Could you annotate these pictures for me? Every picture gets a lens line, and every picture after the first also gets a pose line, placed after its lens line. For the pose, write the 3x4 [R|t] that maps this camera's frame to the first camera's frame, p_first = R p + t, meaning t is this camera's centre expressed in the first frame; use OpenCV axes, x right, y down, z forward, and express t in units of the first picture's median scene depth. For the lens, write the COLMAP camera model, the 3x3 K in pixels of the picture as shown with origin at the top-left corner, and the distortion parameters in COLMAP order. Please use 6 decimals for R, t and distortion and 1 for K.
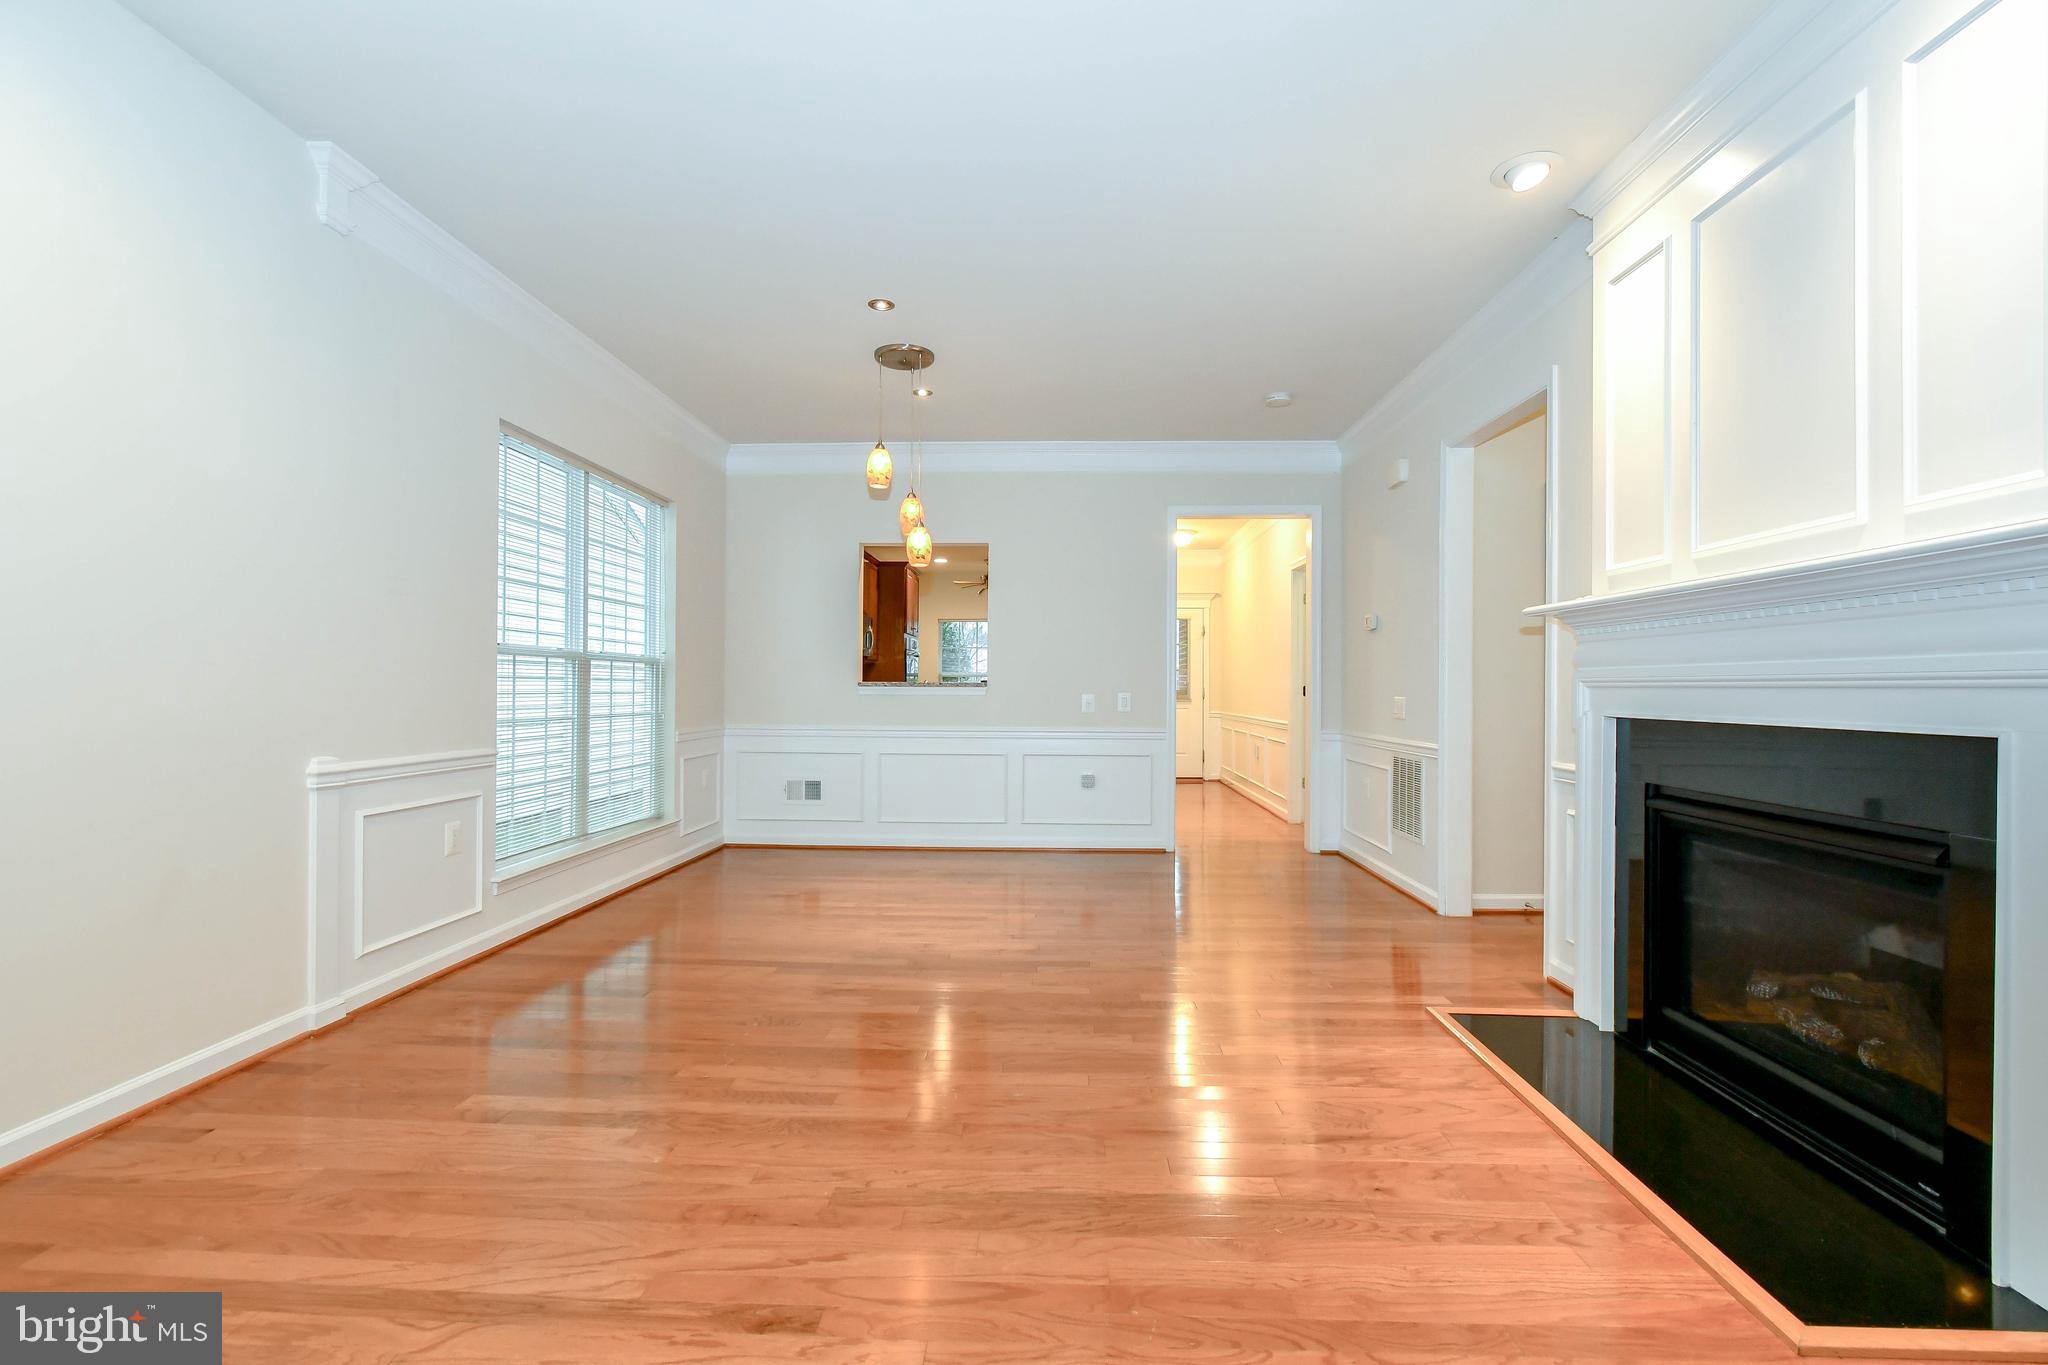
lens RADIAL K [[904.8, 0, 1024.8], [0, 904.8, 683.0], [0, 0, 1]] dist [0.006204, -0.002878]
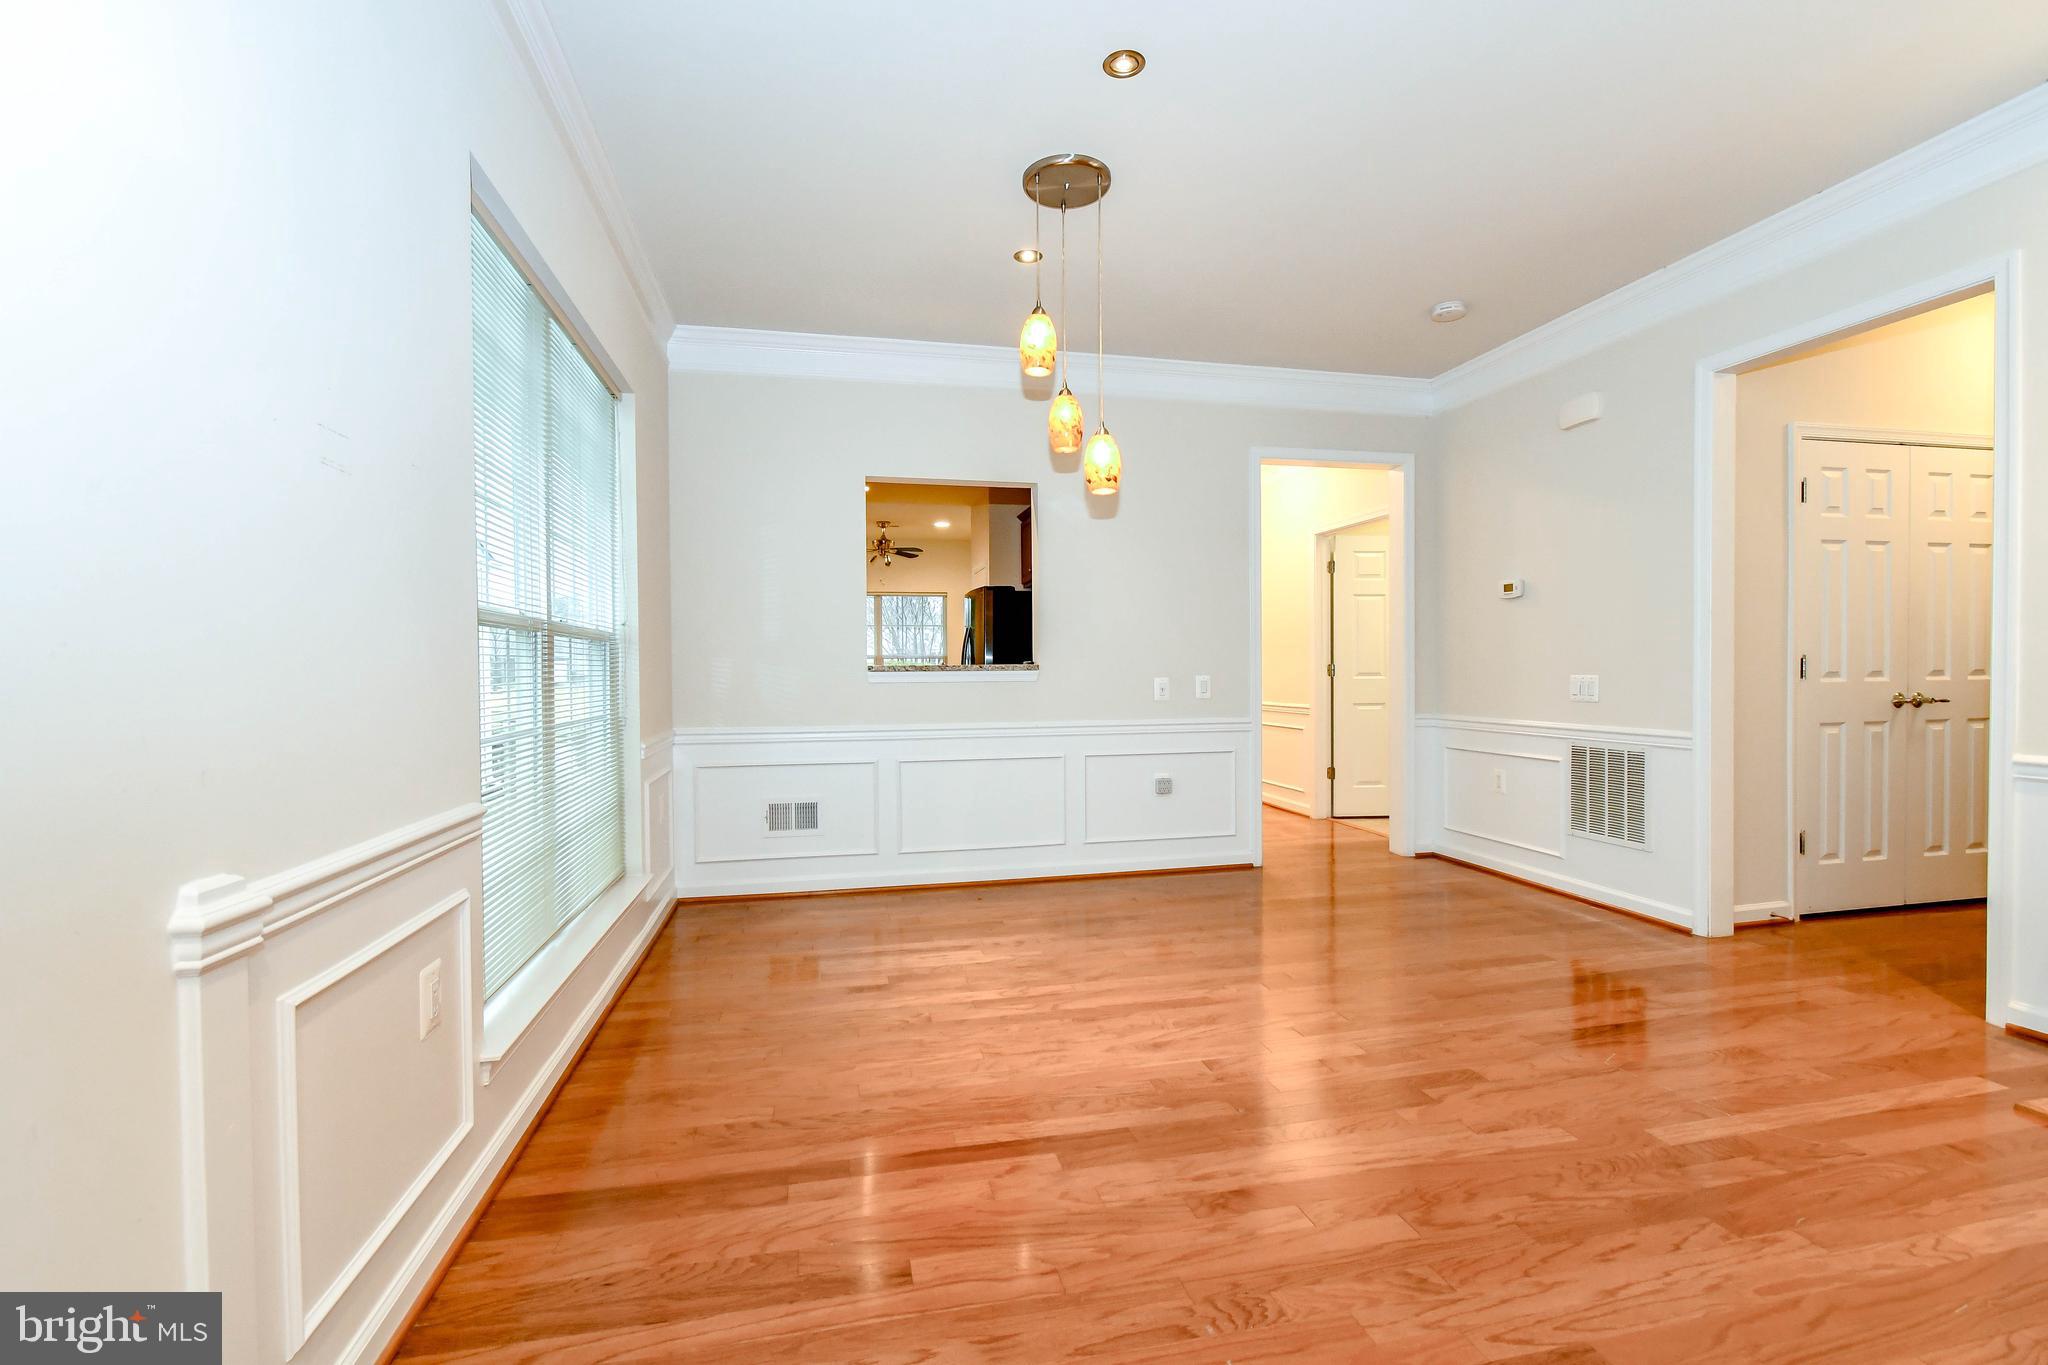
lens RADIAL K [[904.8, 0, 1023.2], [0, 904.8, 683.6], [0, 0, 1]] dist [0.006204, -0.002878]
pose [[0.965332, -0.017005, 0.260472, -0.355635], [0.011622, 0.999686, 0.022195, -0.001845], [-0.260767, -0.018398, 0.965226, 0.361183]]
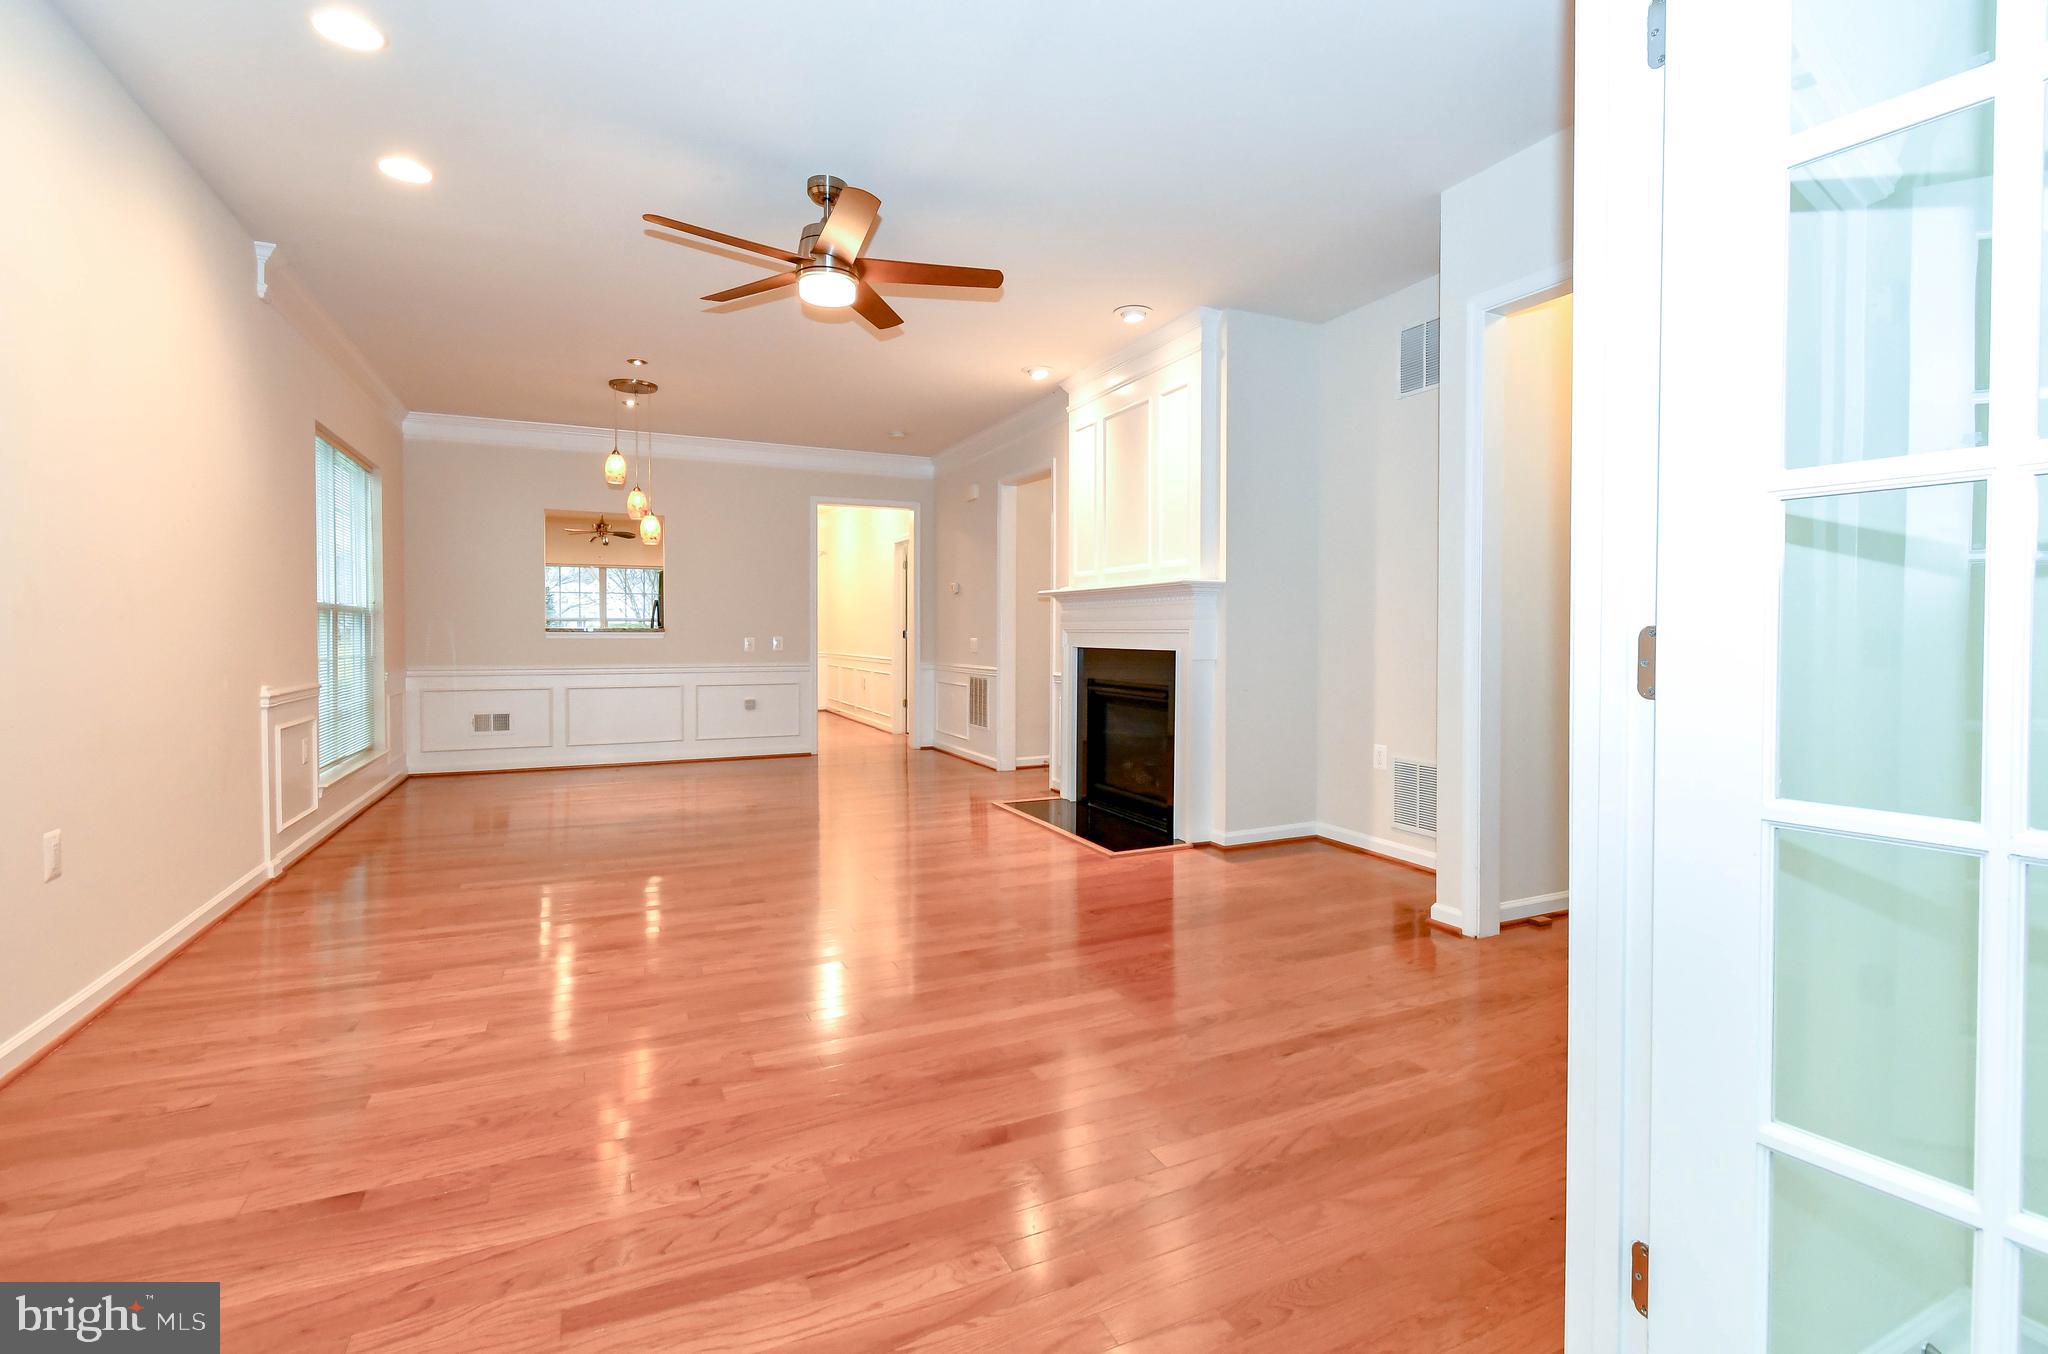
lens RADIAL K [[947.7, 0, 1062.0], [0, 947.7, 652.5], [0, 0, 1]] dist [0.002089, 0.000833]
pose [[0.876764, -0.012845, 0.480749, -0.263386], [-0.001045, 0.999590, 0.028614, -0.007633], [-0.480920, -0.025590, 0.876391, -0.557222]]
